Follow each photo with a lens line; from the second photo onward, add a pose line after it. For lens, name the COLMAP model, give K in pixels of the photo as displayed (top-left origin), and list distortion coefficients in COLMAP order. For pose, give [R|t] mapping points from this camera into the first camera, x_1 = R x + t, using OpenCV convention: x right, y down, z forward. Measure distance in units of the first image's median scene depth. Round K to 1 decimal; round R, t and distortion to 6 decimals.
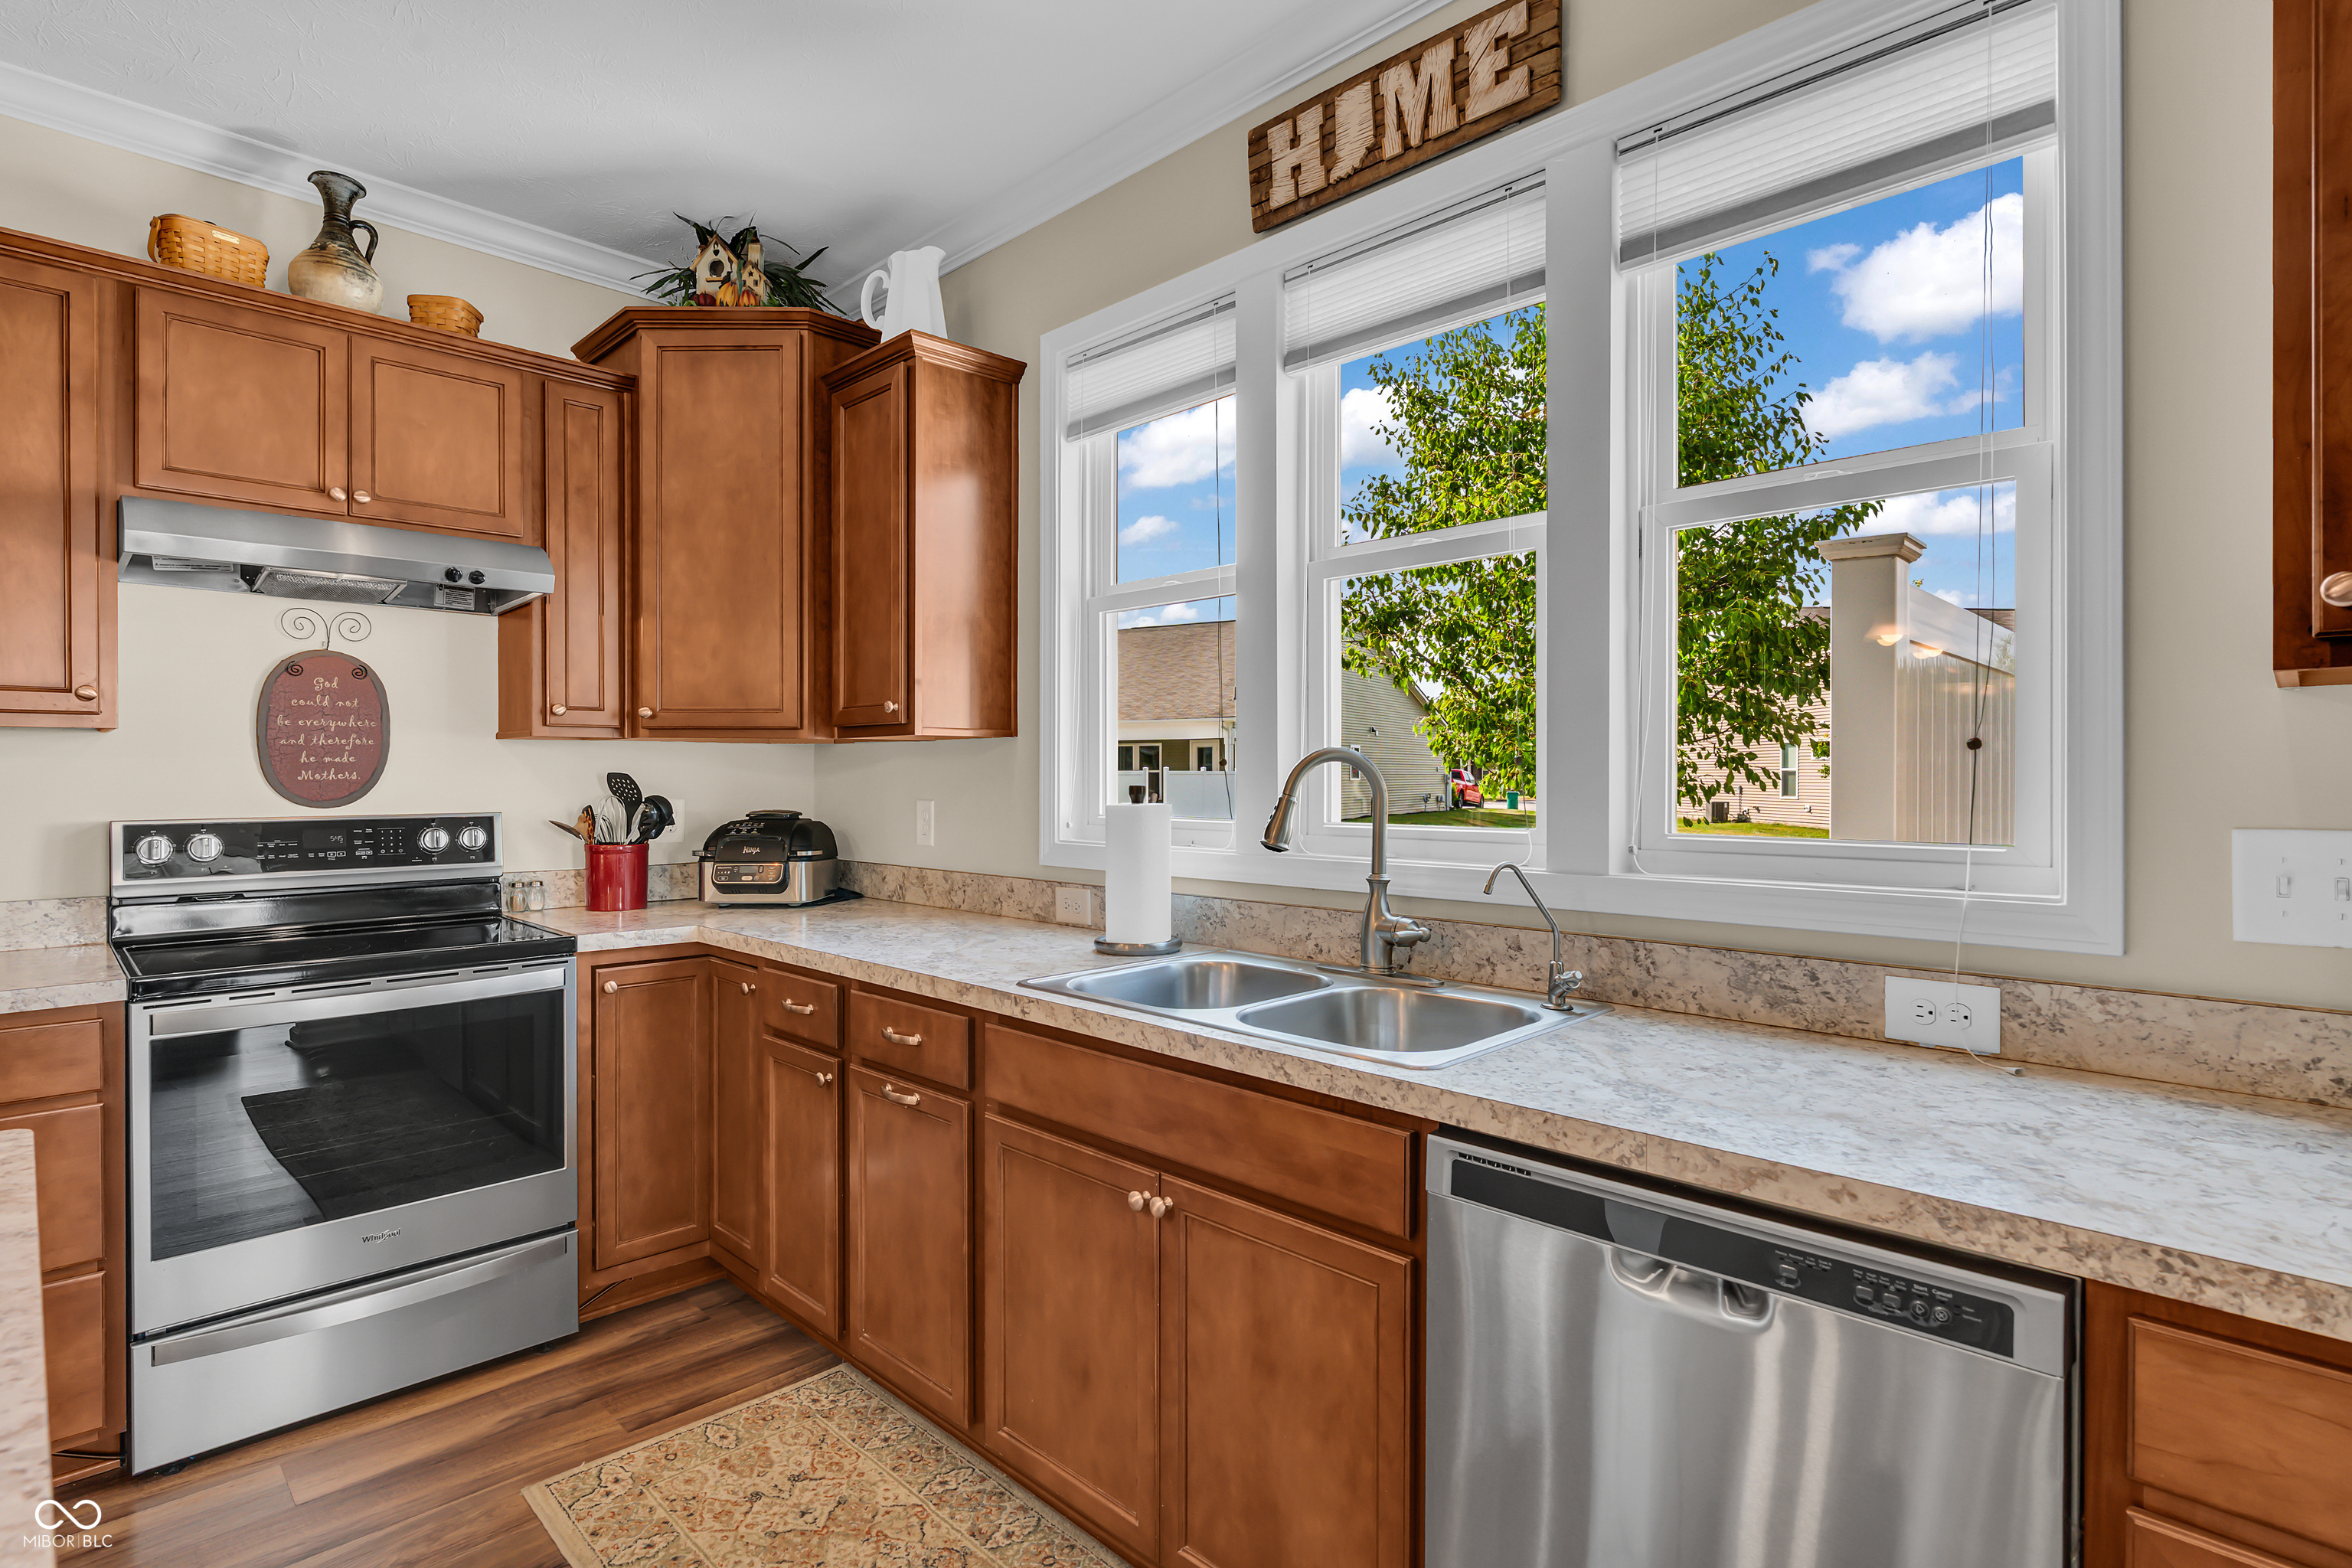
lens RADIAL K [[1151.3, 0, 1160.2], [0, 1151.3, 778.2], [0, 0, 1]] dist [-0.011811, 0.006529]
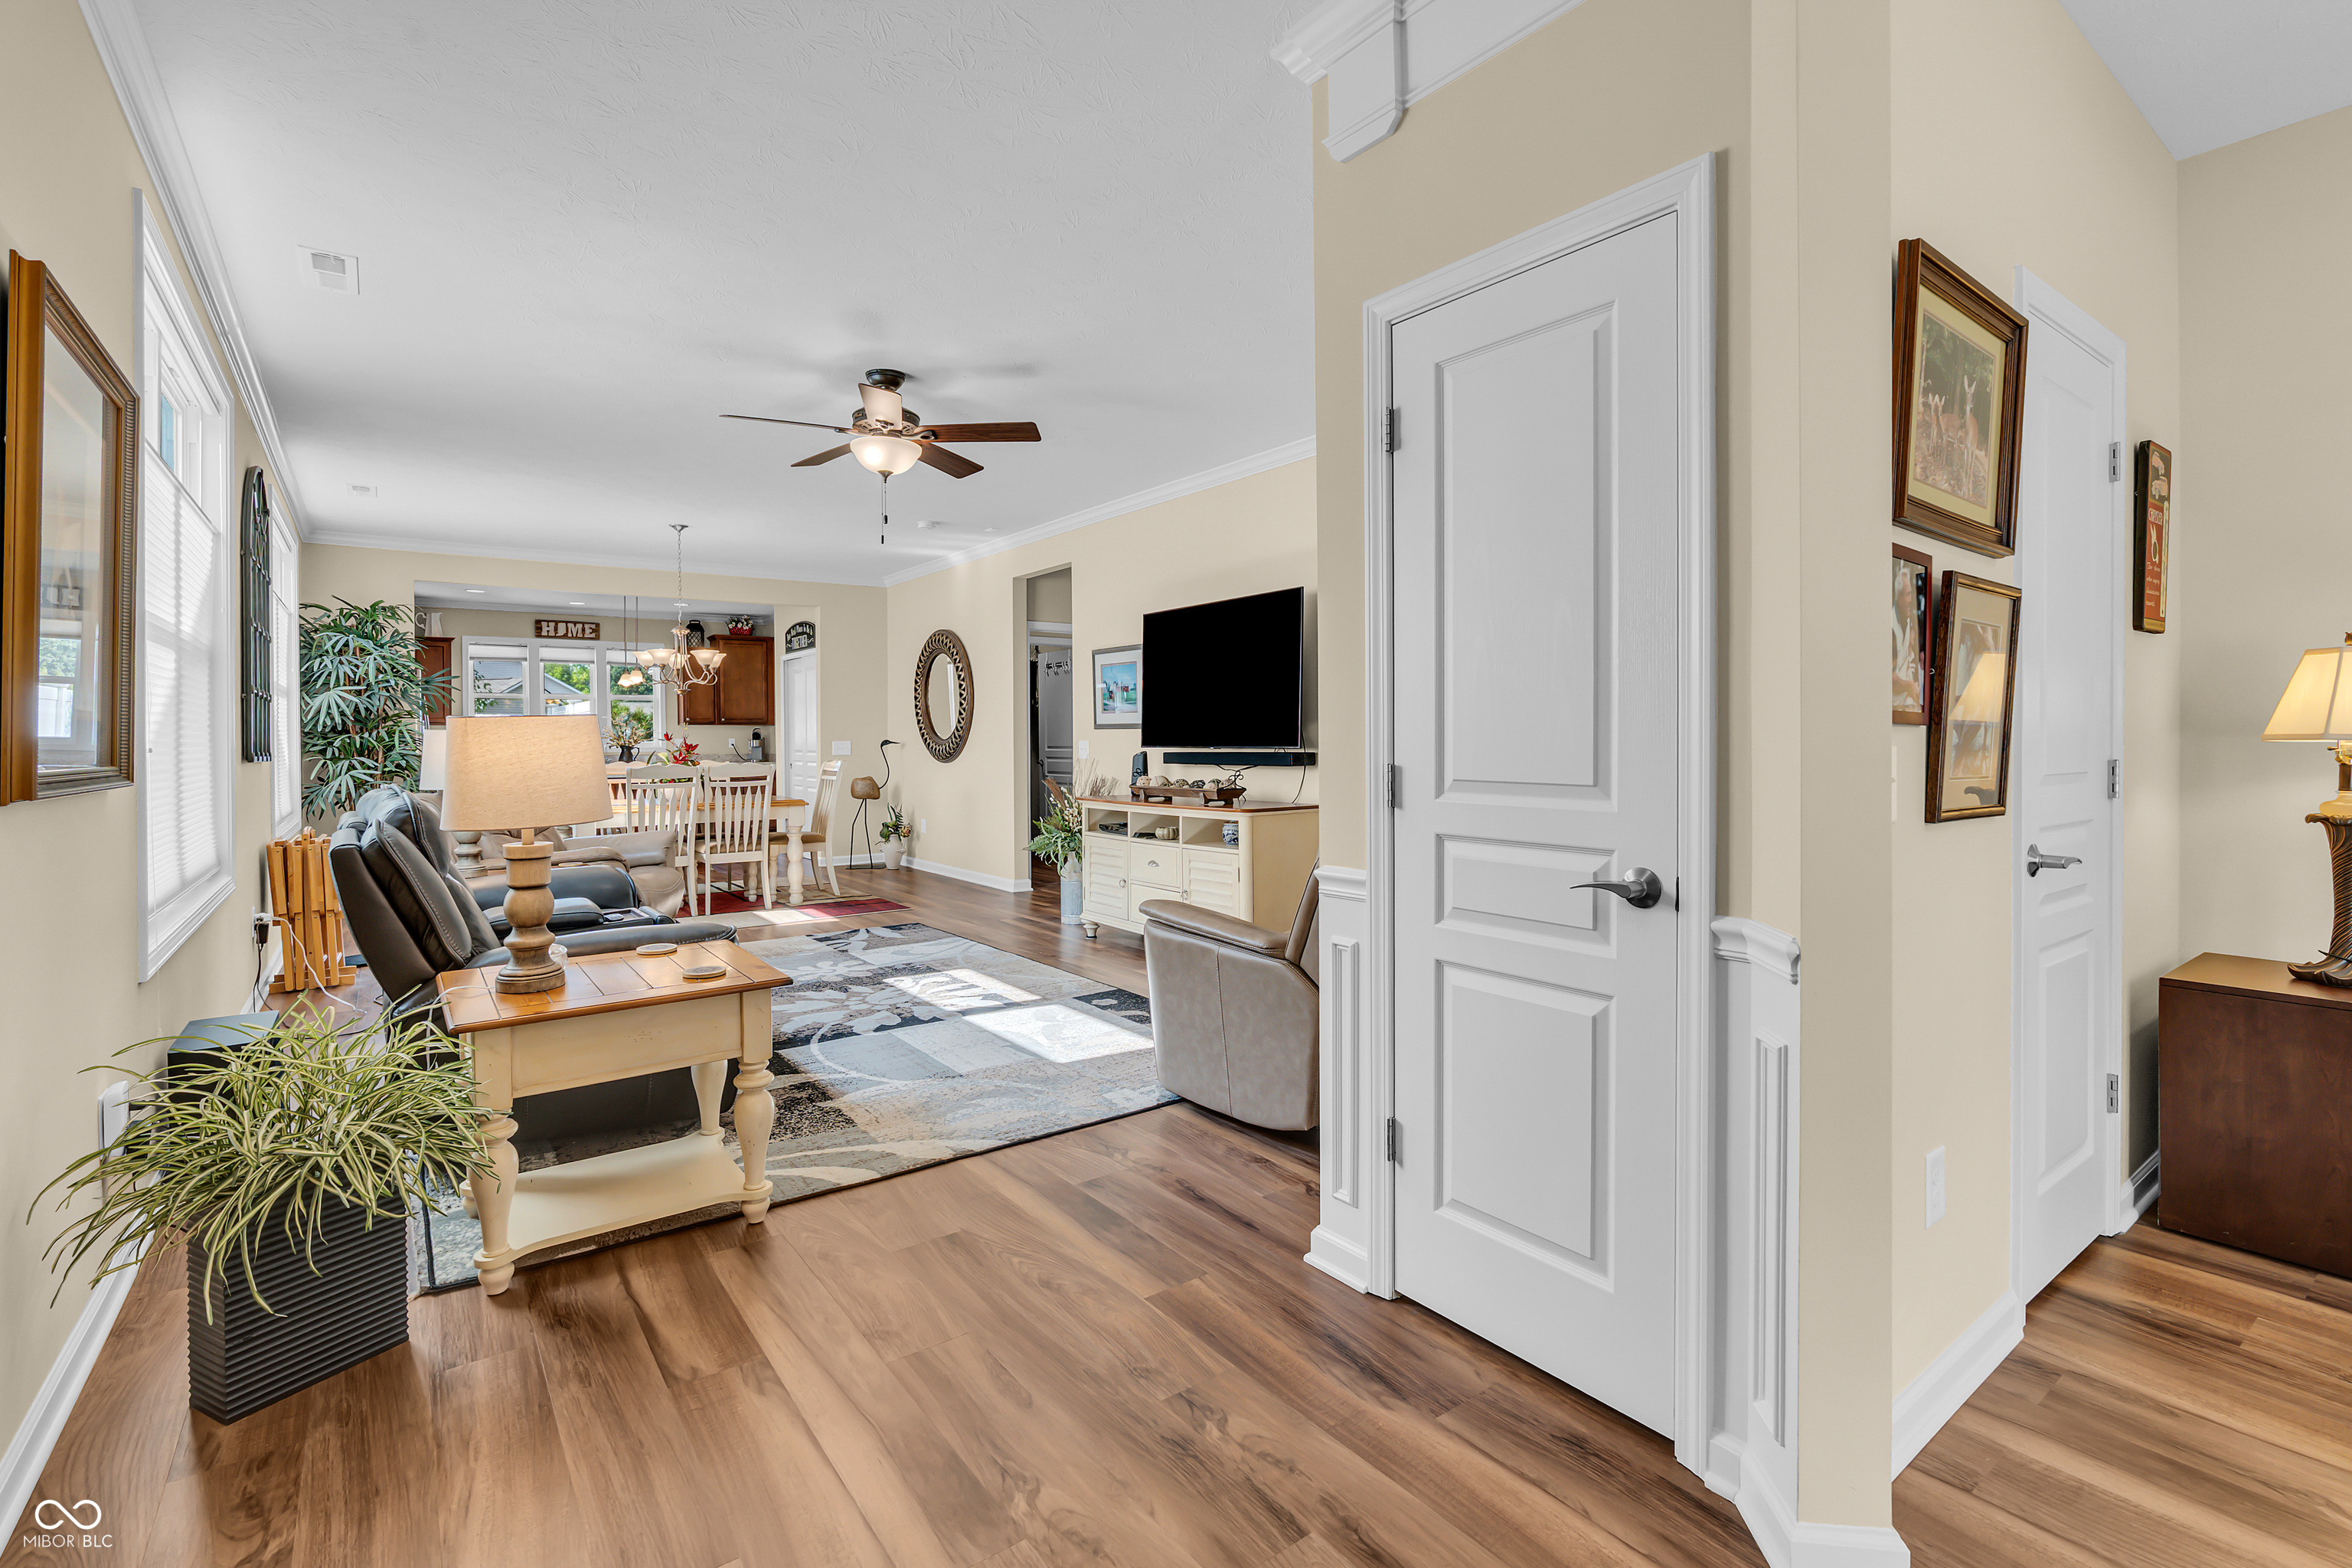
lens RADIAL K [[1063.7, 0, 1184.7], [0, 1063.7, 744.6], [0, 0, 1]] dist [-0.010347, 0.002996]
pose [[0.133697, -0.005927, 0.991004, -4.321609], [0.009614, 0.999943, 0.004683, 0.054172], [-0.990976, 0.008902, 0.133747, -2.644014]]
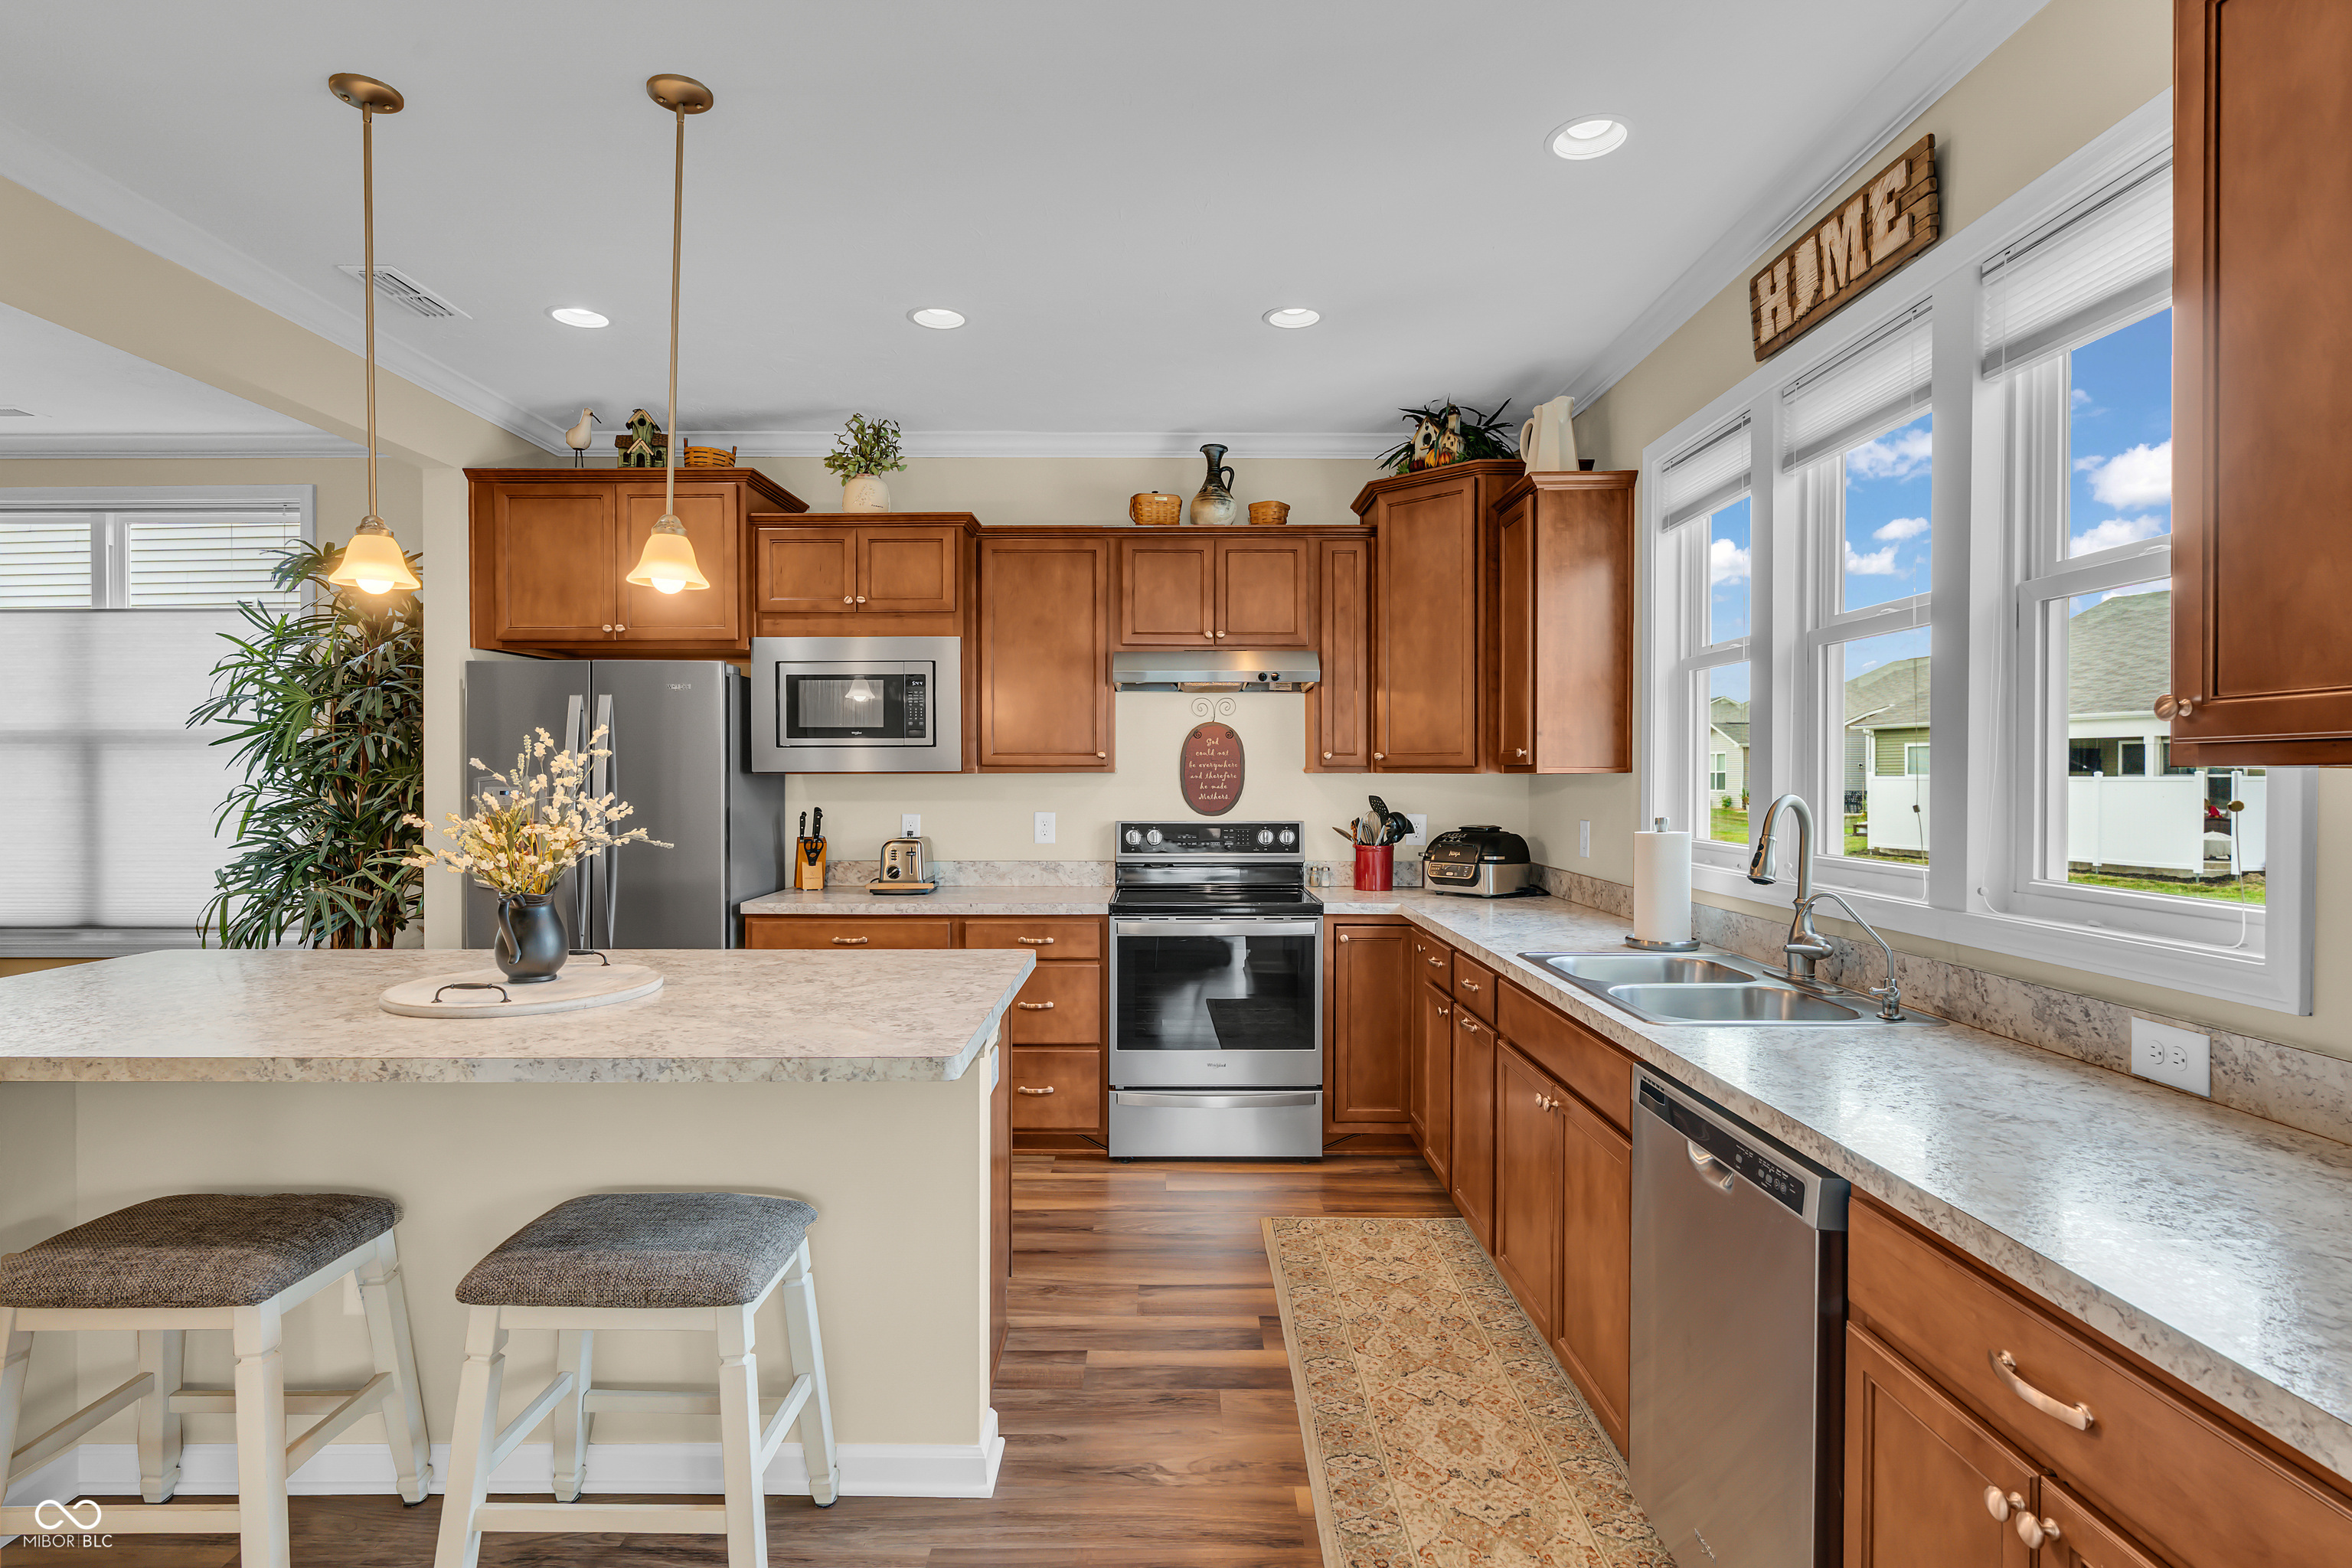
lens RADIAL K [[1151.3, 0, 1167.5], [0, 1151.3, 775.3], [0, 0, 1]] dist [-0.011811, 0.006529]
pose [[0.708882, 0.001697, -0.705325, 0.461106], [-0.004290, 0.999989, -0.001906, -0.033413], [0.705314, 0.004377, 0.708881, -0.270006]]
